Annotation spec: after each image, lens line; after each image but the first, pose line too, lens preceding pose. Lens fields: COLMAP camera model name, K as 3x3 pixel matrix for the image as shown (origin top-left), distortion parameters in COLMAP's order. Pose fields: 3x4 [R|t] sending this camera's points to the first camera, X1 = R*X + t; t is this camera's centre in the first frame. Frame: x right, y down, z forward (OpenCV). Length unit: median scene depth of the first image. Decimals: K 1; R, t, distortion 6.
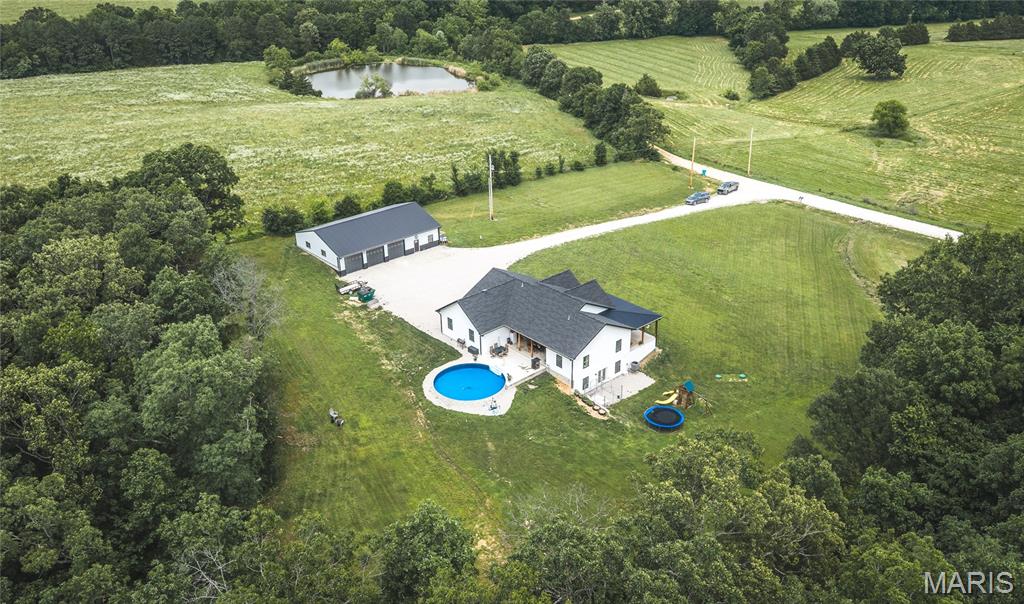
lens RADIAL K [[871.2, 0, 506.2], [0, 871.2, 295.8], [0, 0, 1]] dist [0.027095, -0.047587]
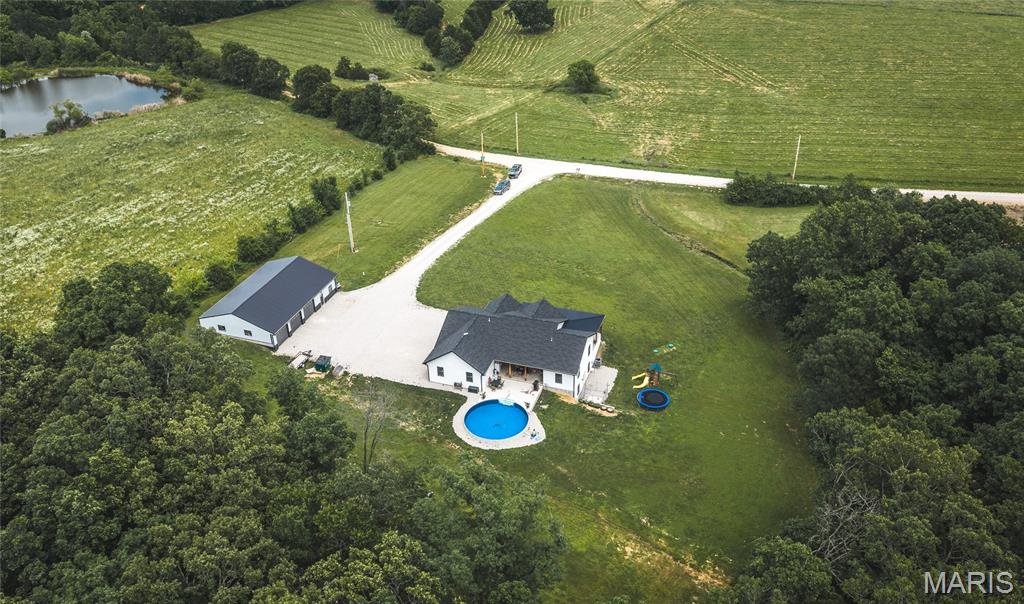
lens RADIAL K [[871.2, 0, 512.3], [0, 871.2, 306.4], [0, 0, 1]] dist [0.027095, -0.047587]
pose [[0.871193, -0.254736, 0.419681, -0.294340], [0.216335, 0.966573, 0.137607, -0.123395], [-0.440705, -0.029091, 0.897180, -0.009067]]
